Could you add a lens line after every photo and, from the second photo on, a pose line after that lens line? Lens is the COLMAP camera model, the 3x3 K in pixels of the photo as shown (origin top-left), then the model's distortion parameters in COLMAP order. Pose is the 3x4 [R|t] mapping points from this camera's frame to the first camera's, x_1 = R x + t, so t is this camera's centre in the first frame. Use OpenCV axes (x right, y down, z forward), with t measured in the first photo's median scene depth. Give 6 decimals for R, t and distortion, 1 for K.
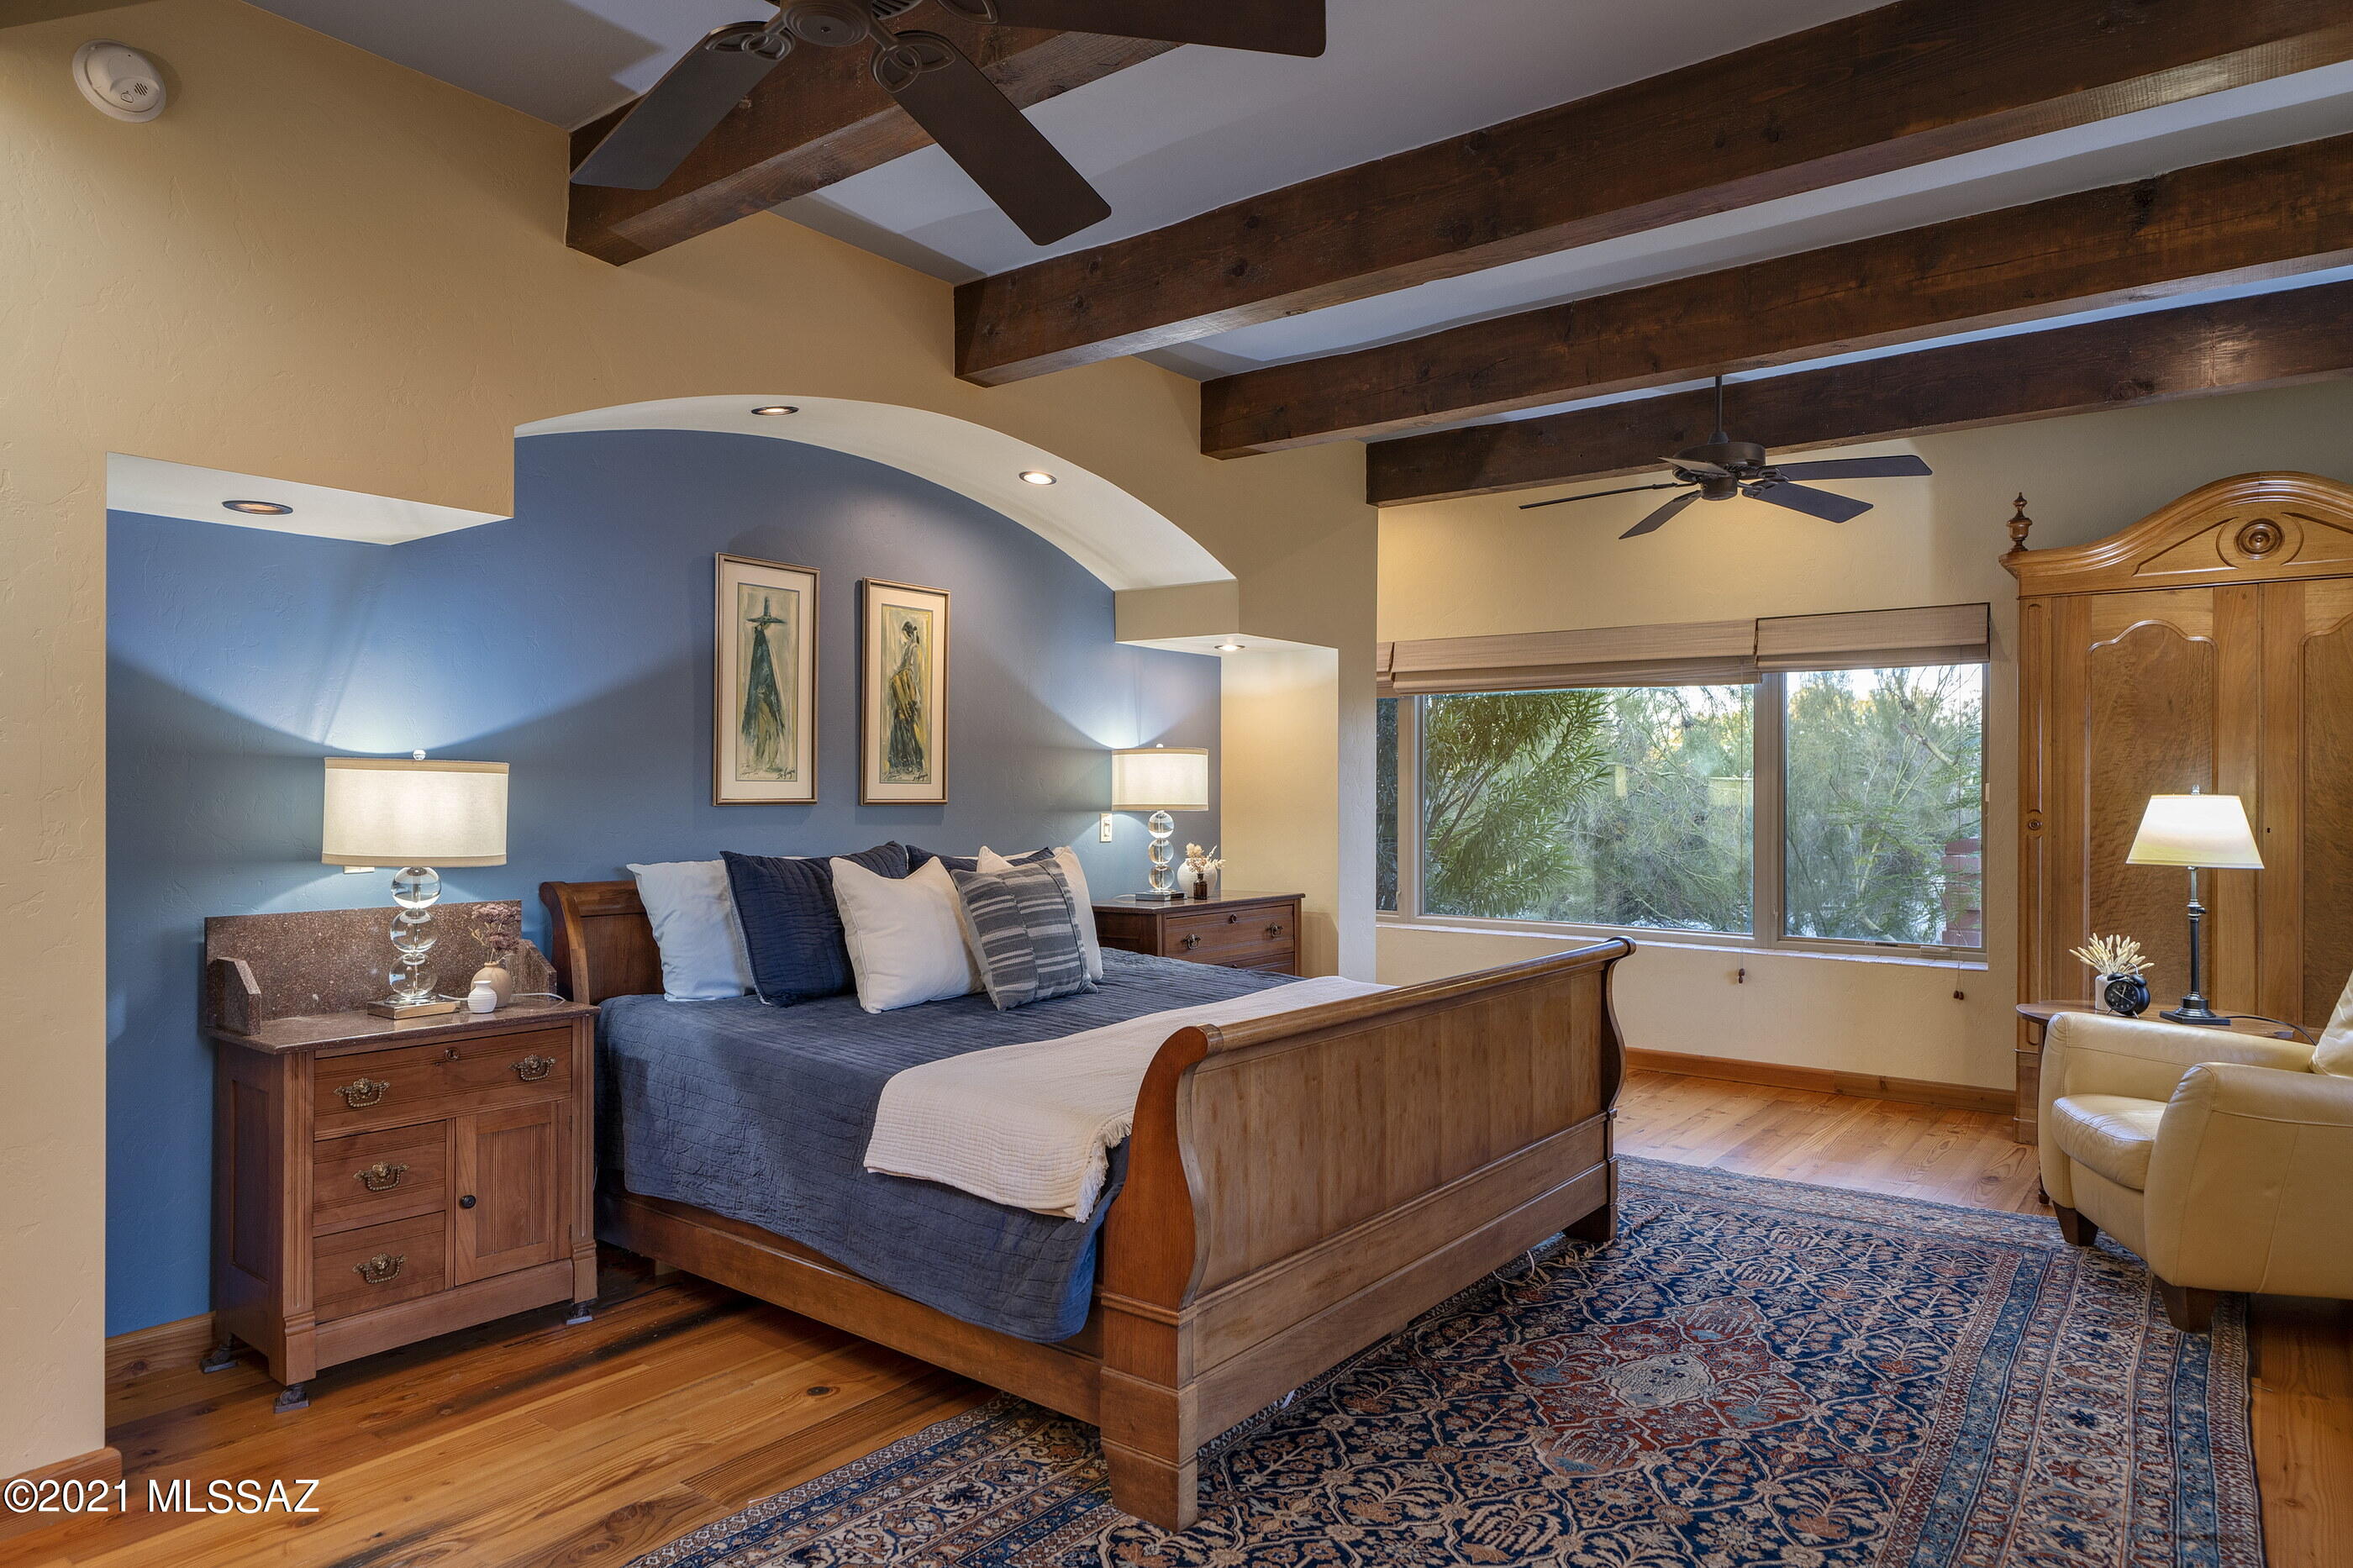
lens RADIAL K [[1417.8, 0, 1176.1], [0, 1417.8, 790.3], [0, 0, 1]] dist [0.000364, 0.001020]
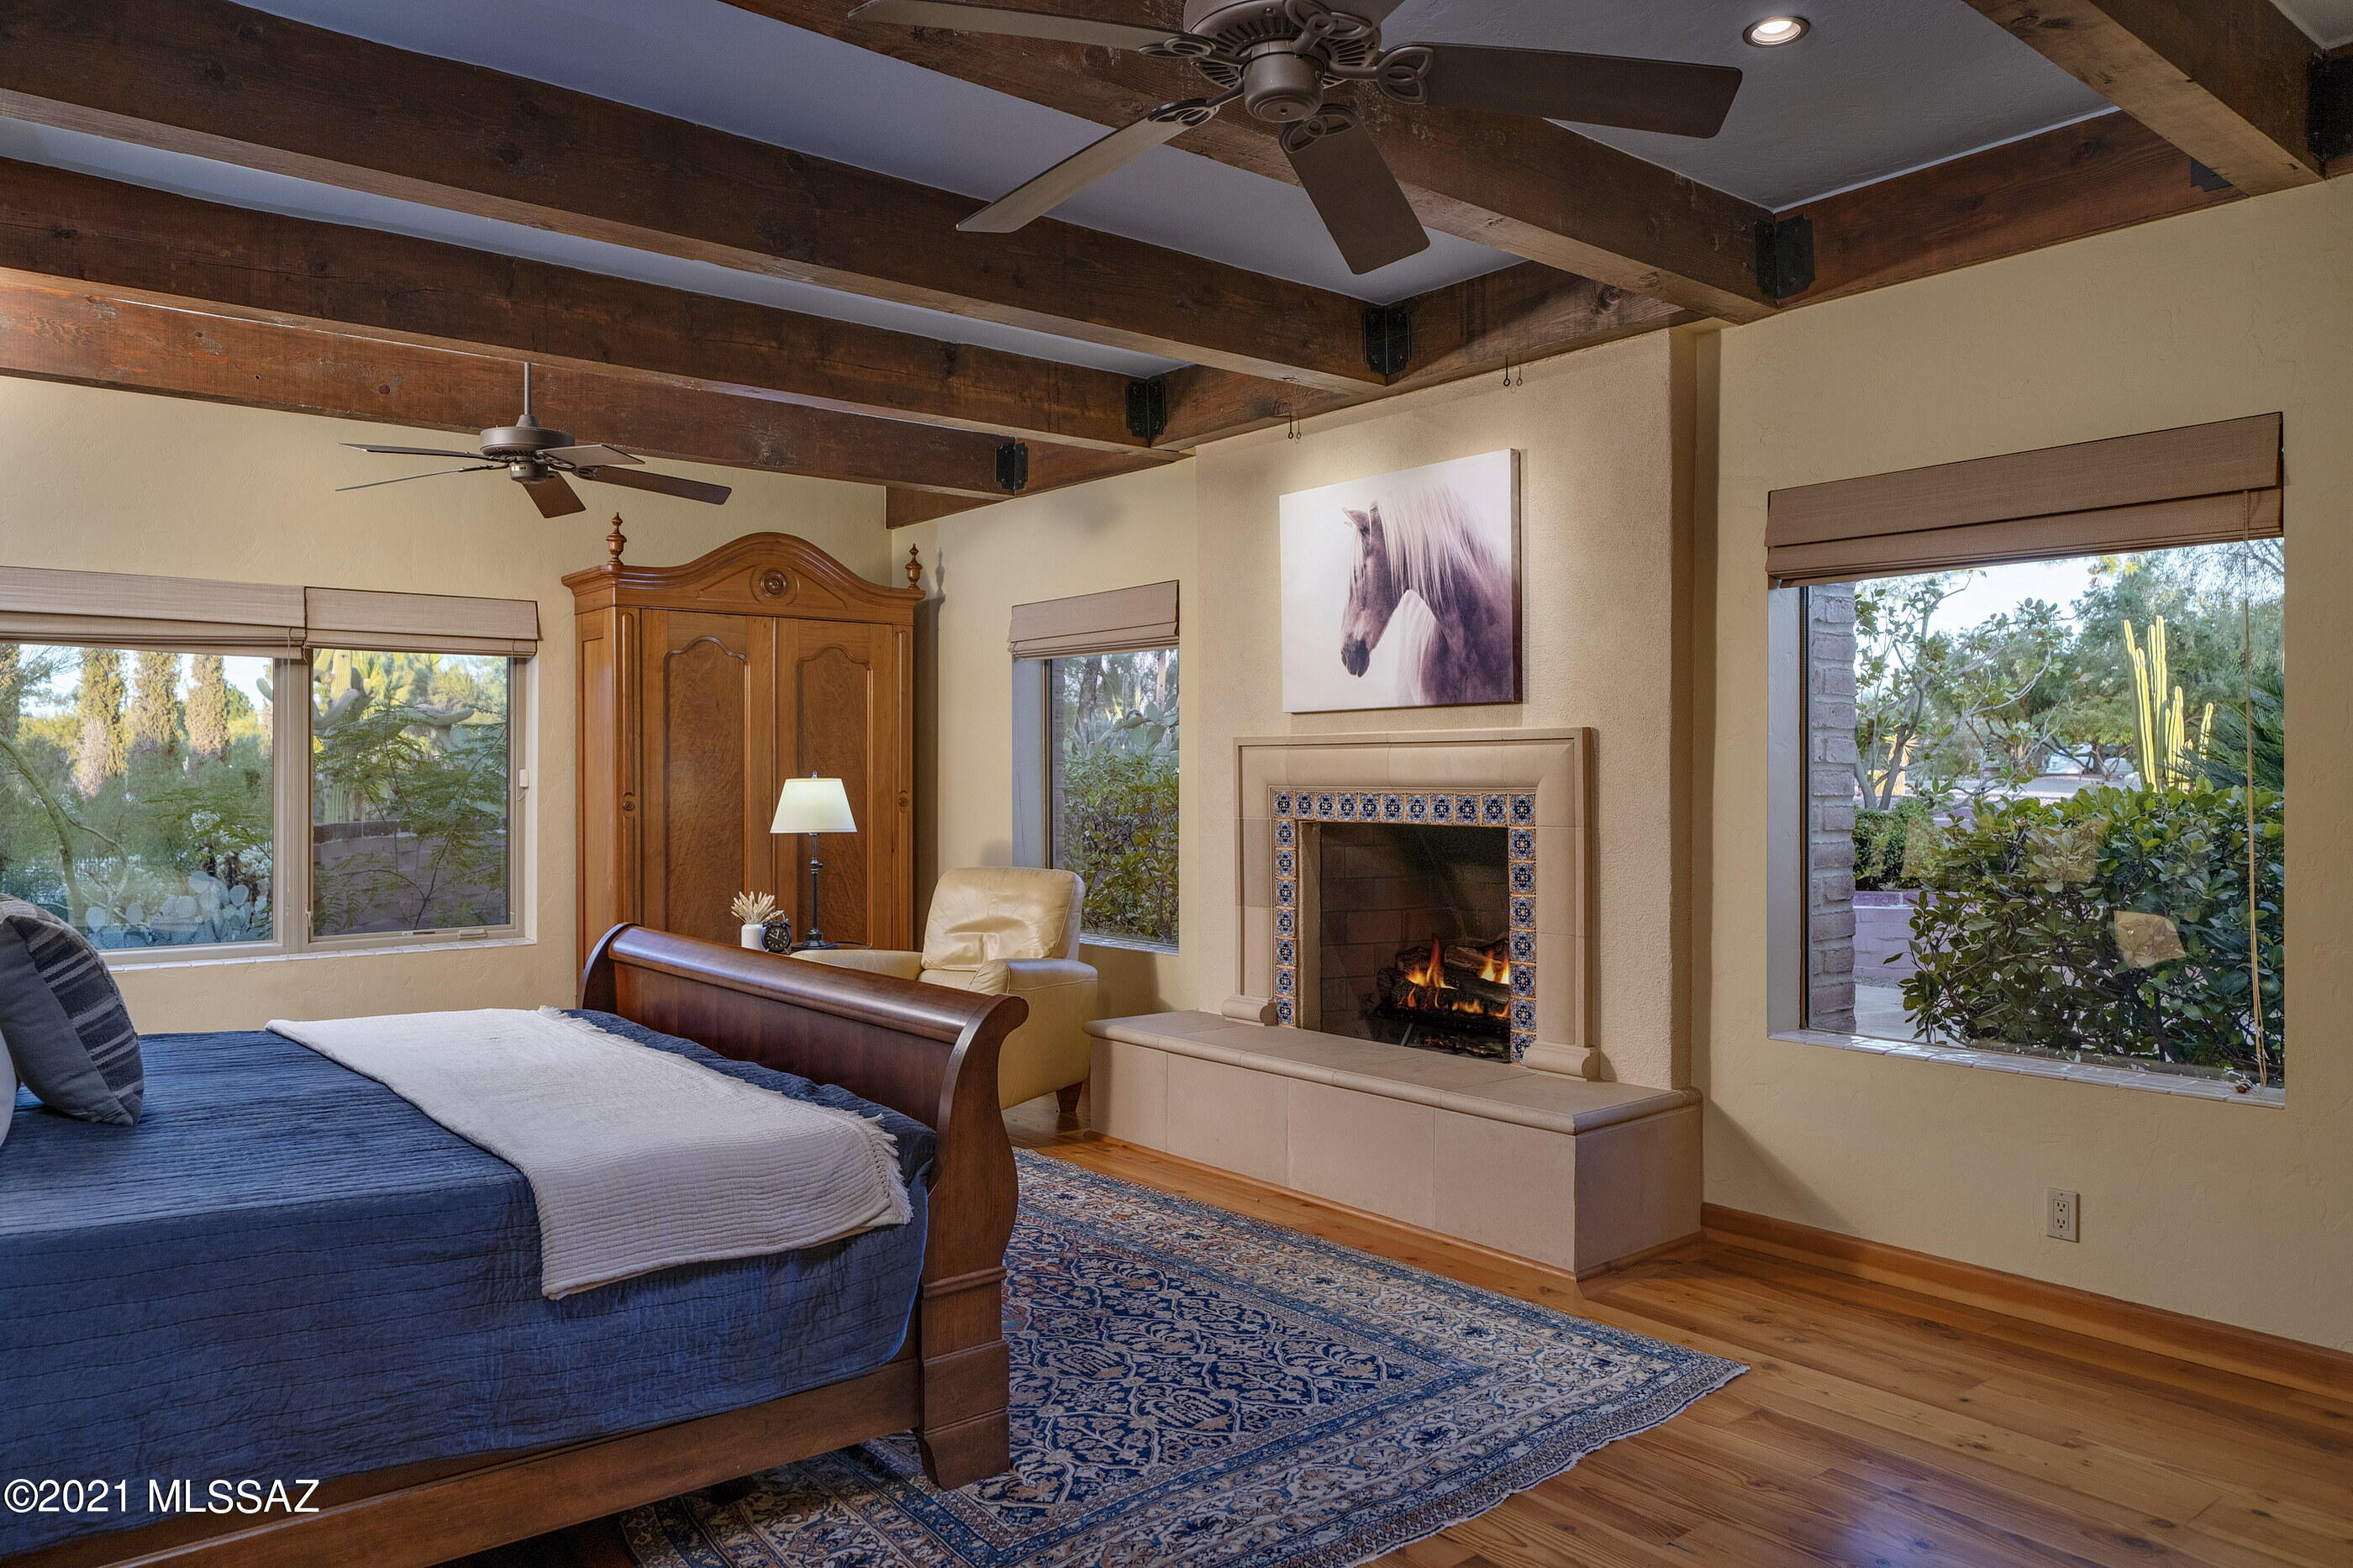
lens RADIAL K [[1567.3, 0, 1175.4], [0, 1567.3, 775.1], [0, 0, 1]] dist [0.002873, 0.004534]
pose [[0.239089, -0.003489, 0.970991, -1.029834], [0.003516, 0.999990, 0.002728, -0.005157], [-0.970991, 0.002762, 0.239099, 0.543668]]
